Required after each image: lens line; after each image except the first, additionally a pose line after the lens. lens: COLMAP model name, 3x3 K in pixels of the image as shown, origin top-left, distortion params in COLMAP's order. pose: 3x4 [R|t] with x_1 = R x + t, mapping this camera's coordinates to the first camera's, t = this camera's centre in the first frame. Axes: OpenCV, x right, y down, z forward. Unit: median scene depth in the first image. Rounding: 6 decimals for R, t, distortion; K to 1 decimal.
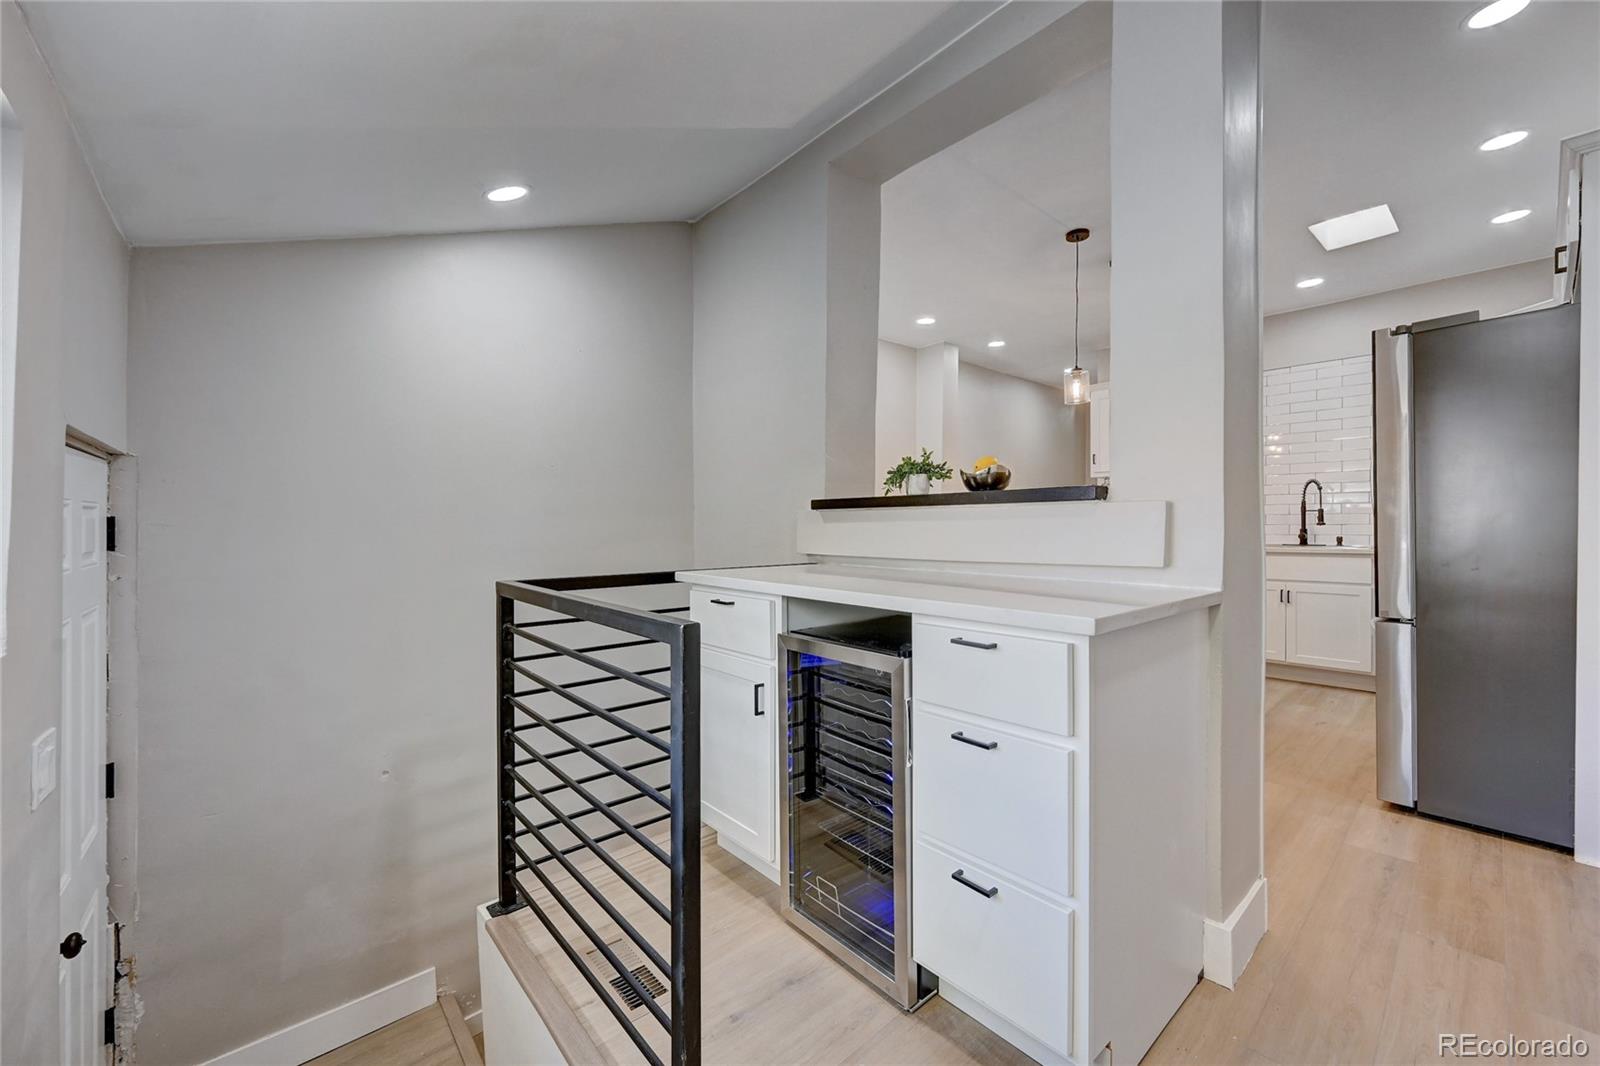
lens RADIAL K [[637.9, 0, 796.1], [0, 637.9, 526.2], [0, 0, 1]] dist [0.000677, 0.000135]
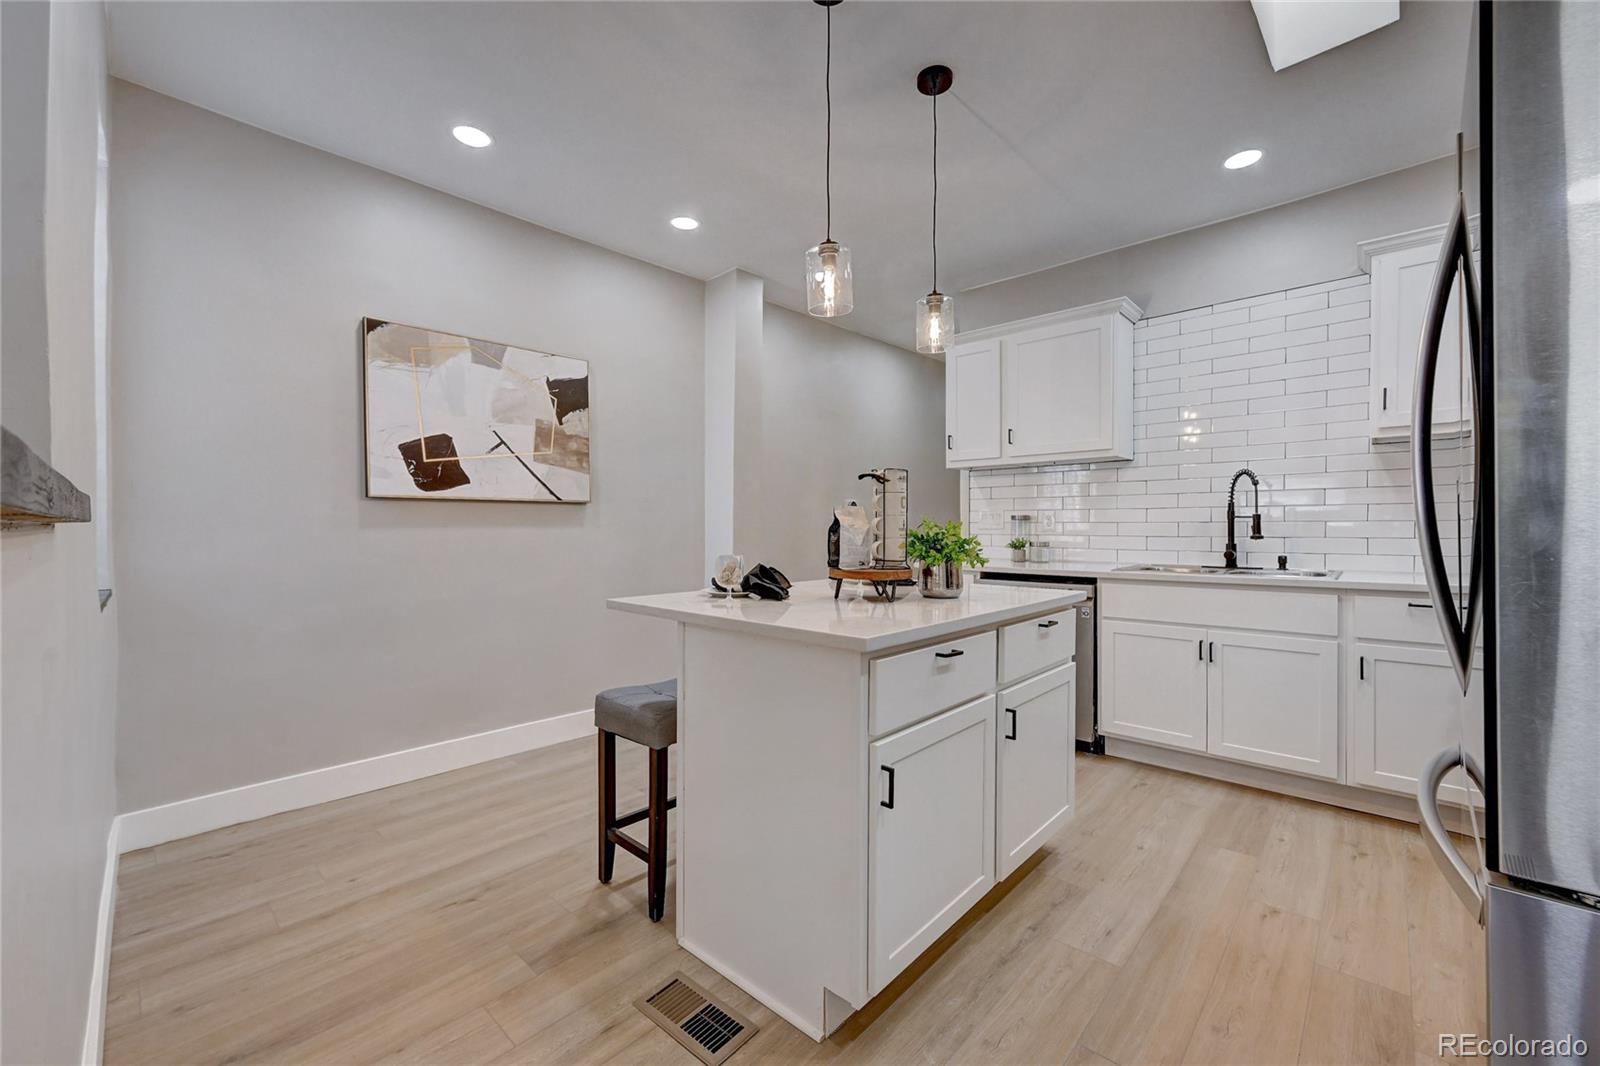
lens RADIAL K [[645.4, 0, 795.2], [0, 645.4, 526.2], [0, 0, 1]] dist [0.014523, -0.000005]
pose [[0.995764, -0.001809, 0.091926, 0.276421], [0.001840, 0.999998, -0.000252, -0.015121], [-0.091925, 0.000420, 0.995766, 0.362845]]
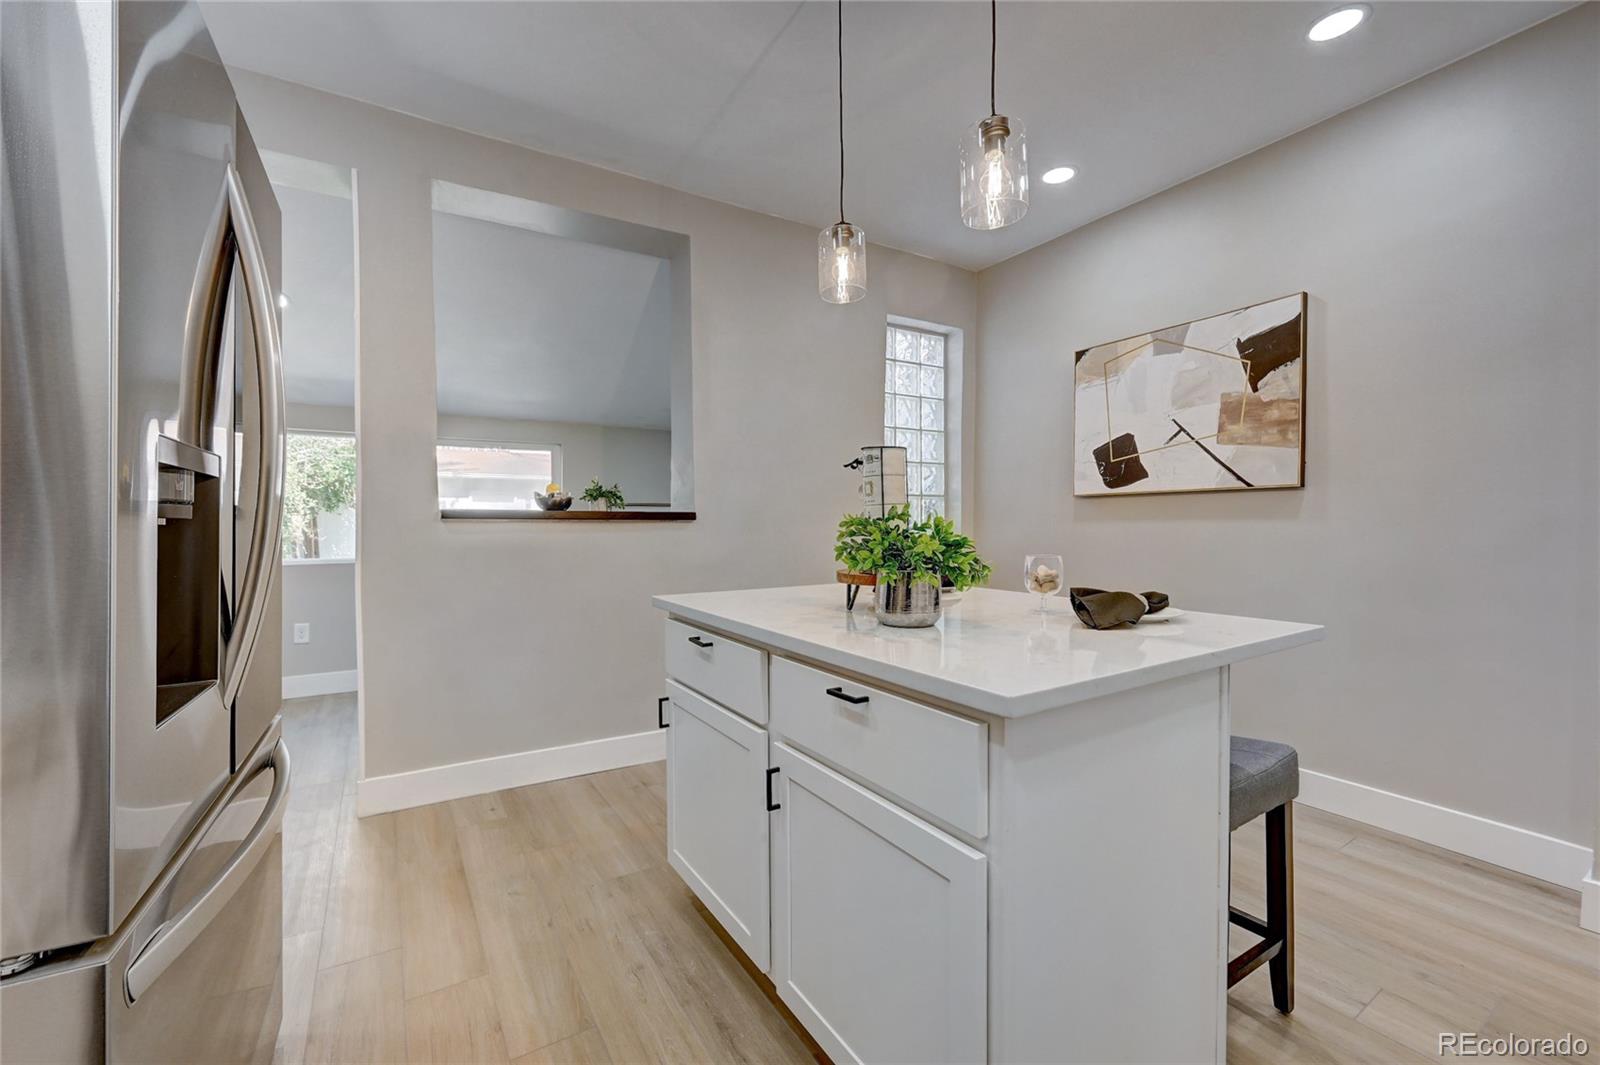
lens RADIAL K [[645.4, 0, 795.2], [0, 645.4, 525.7], [0, 0, 1]] dist [0.014523, -0.000005]
pose [[-0.166472, 0.004420, -0.986036, 0.732661], [0.003557, 0.999986, 0.003882, -0.013327], [0.986040, -0.002861, -0.166485, 0.807499]]
